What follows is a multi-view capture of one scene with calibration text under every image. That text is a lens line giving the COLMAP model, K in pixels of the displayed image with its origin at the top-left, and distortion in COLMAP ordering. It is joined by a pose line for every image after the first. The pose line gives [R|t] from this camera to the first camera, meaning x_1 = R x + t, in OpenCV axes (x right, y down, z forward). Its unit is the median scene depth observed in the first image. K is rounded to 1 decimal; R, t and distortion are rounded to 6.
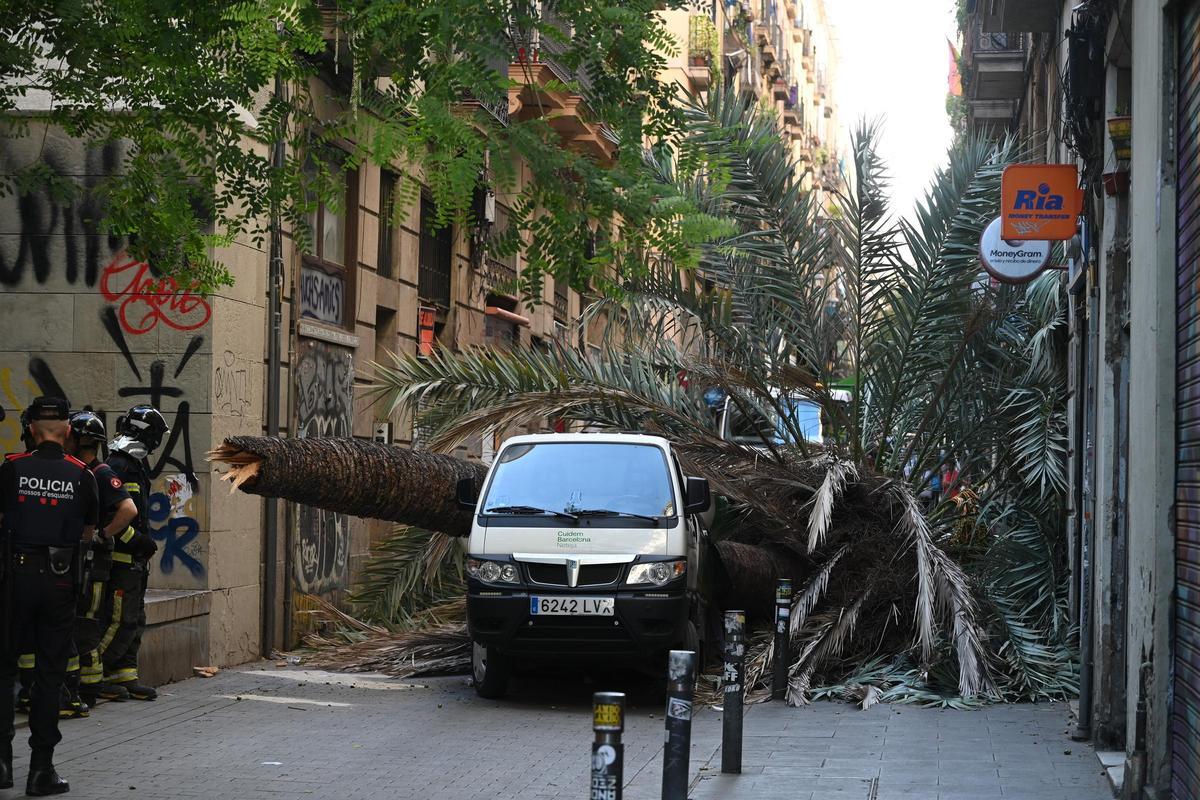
lens RADIAL K [[2926.8, 0, 600.0], [0, 2926.8, 400.0], [0, 0, 1]] dist [0.009312, -0.133044]
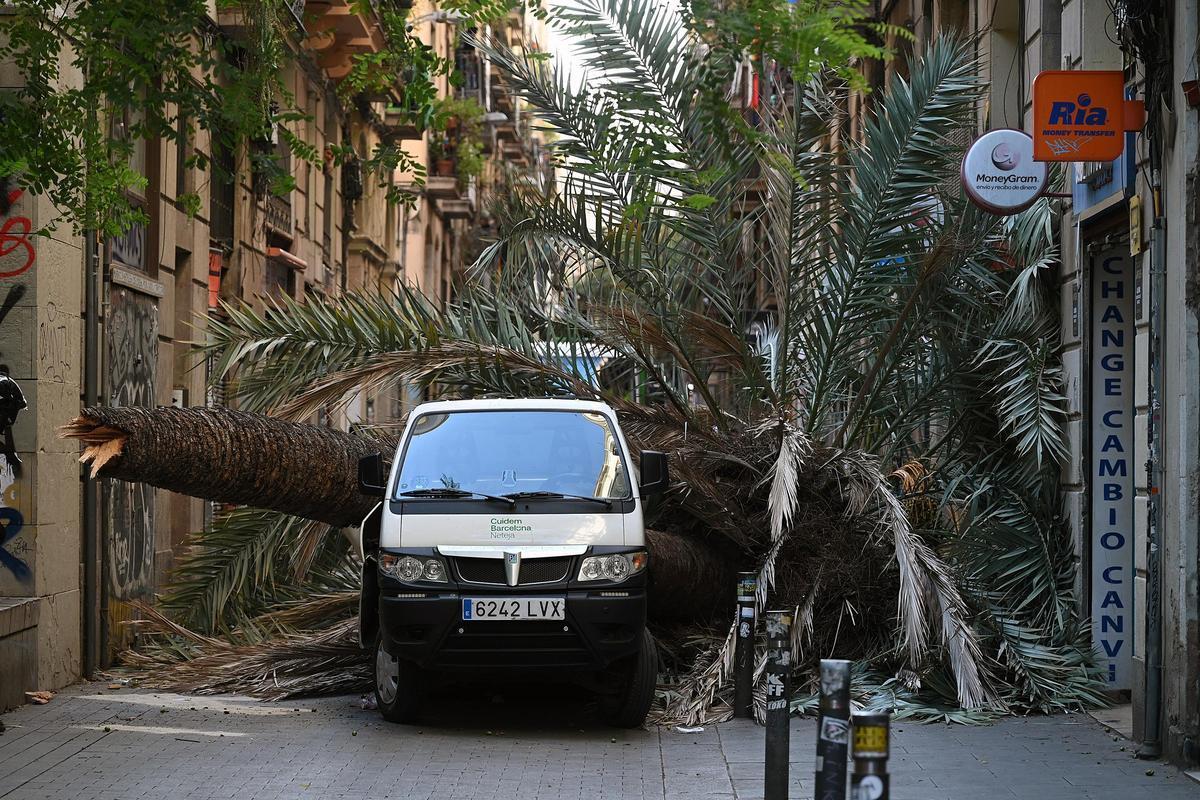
lens RADIAL K [[3516.8, 0, 600.0], [0, 3516.8, 400.0], [0, 0, 1]] dist [-0.018934, 0.050286]
pose [[0.994553, -0.010692, 0.103681, -0.077971], [0.009515, 0.999885, 0.011835, 0.000205], [-0.103796, -0.010784, 0.994540, 0.013928]]
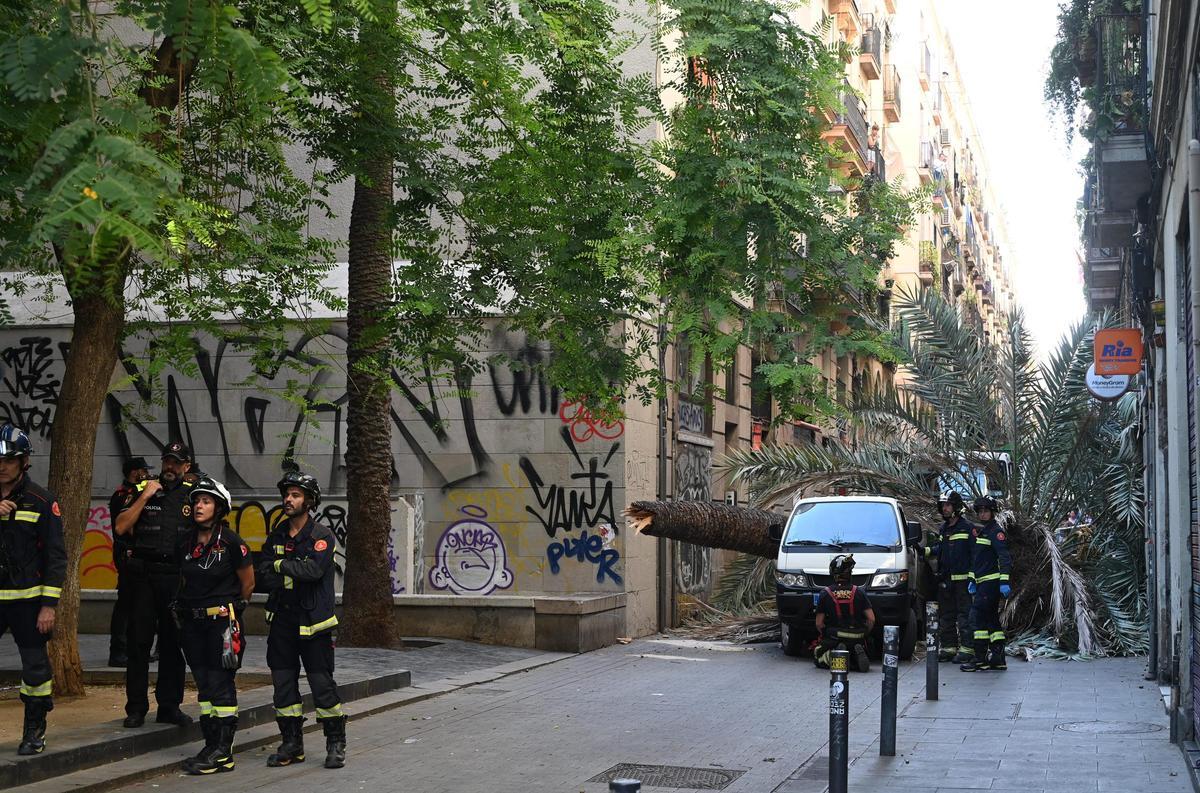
lens RADIAL K [[1770.8, 0, 653.4], [0, 1770.8, 407.2], [0, 0, 1]] dist [-0.006719, -0.022862]
pose [[0.991981, -0.021660, -0.124514, 0.012177], [0.016804, 0.999062, -0.039919, -0.000883], [0.125262, 0.037506, 0.991414, -0.017094]]
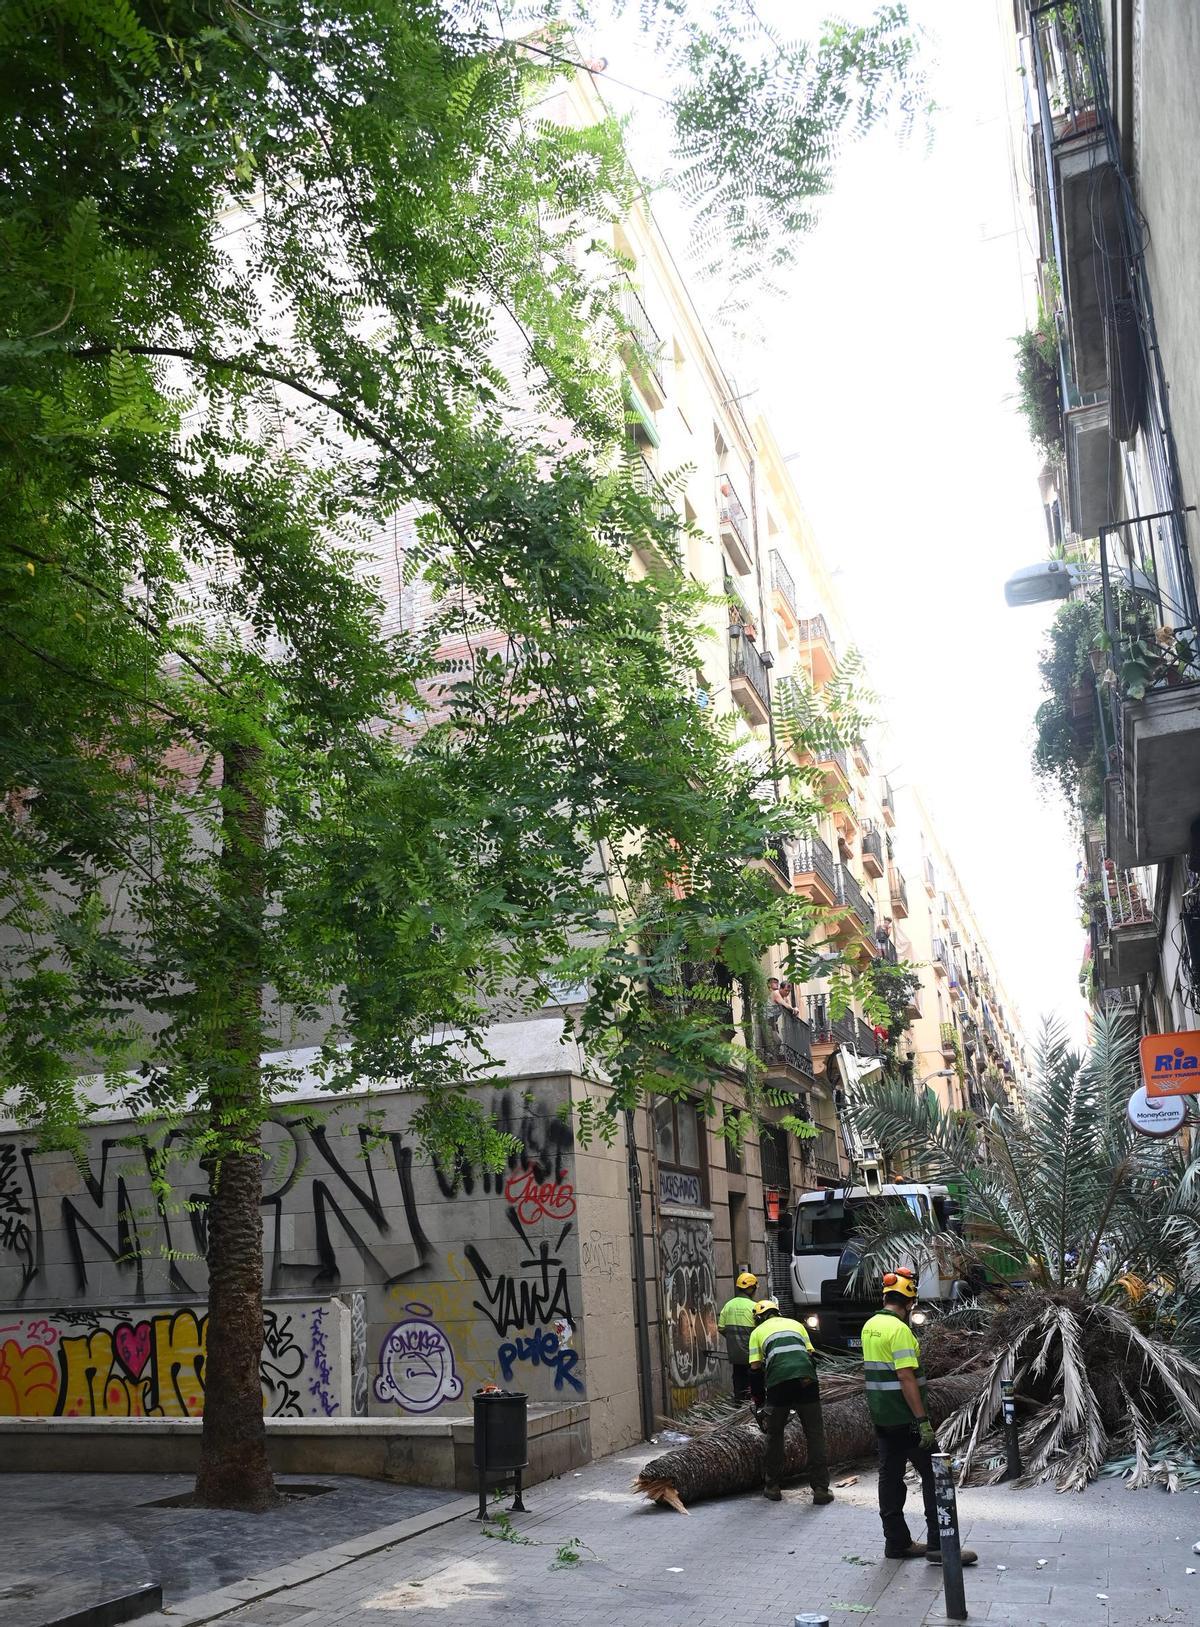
lens RADIAL K [[1310.8, 0, 536.2], [0, 1310.8, 981.1], [0, 0, 1]] dist [-0.010497, -0.000602]
pose [[0.954997, -0.122016, -0.270356, 0.040475], [0.067104, 0.976716, -0.203770, -0.007137], [0.288924, 0.176457, 0.940949, 0.349471]]
